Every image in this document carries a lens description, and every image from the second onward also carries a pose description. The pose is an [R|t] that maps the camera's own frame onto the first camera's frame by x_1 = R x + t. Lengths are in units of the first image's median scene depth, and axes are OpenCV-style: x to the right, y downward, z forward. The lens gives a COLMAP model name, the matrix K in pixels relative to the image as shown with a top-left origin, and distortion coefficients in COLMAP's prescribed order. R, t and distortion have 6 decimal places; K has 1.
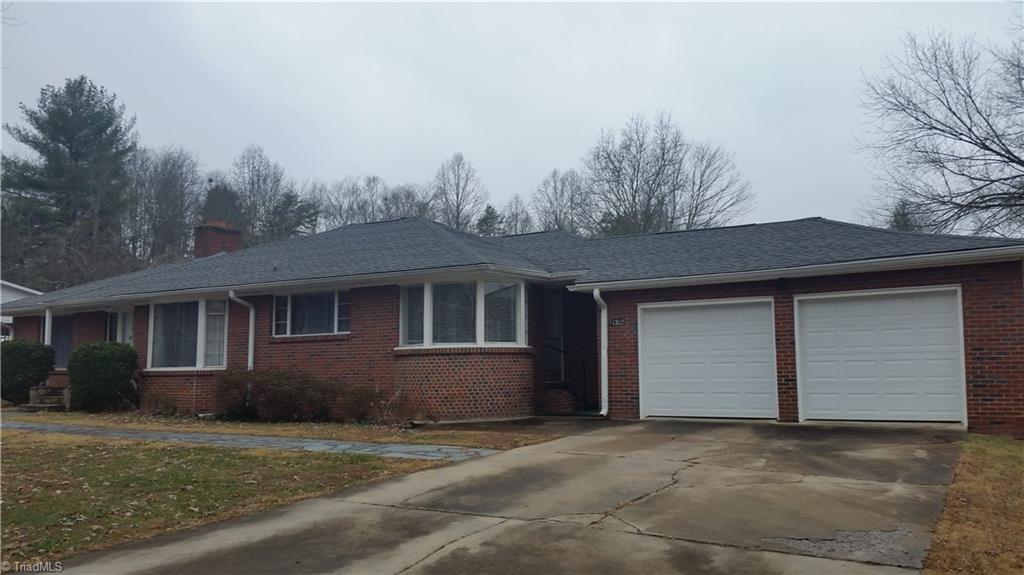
lens RADIAL K [[836.5, 0, 515.4], [0, 836.5, 320.8], [0, 0, 1]] dist [0.216982, -0.527316]
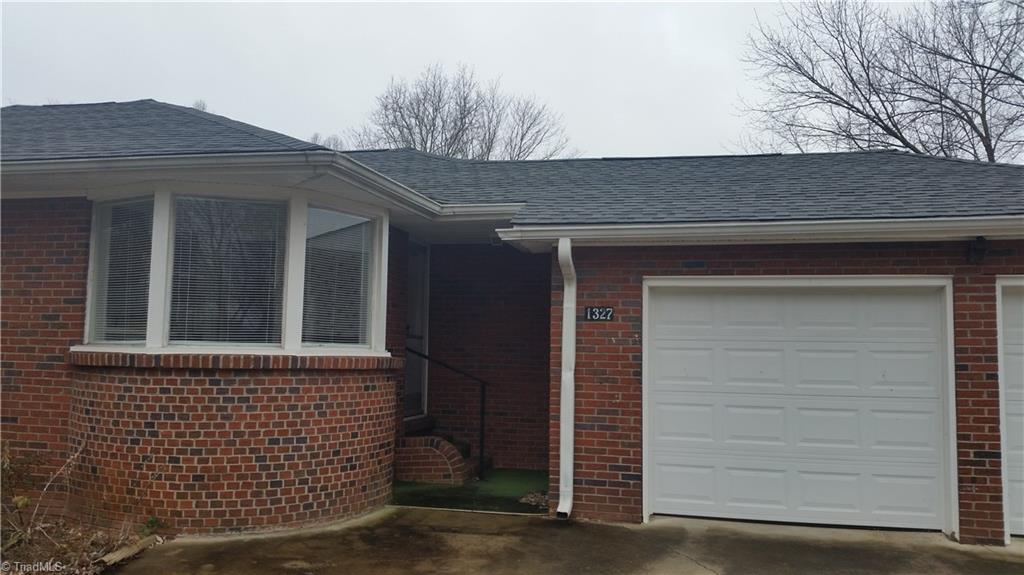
lens RADIAL K [[836.5, 0, 515.4], [0, 836.5, 320.8], [0, 0, 1]] dist [0.216982, -0.527316]
pose [[0.953530, 0.047907, 0.297466, -0.063033], [-0.052259, 0.998611, 0.006687, 0.005140], [-0.296732, -0.021922, 0.954709, 0.559090]]
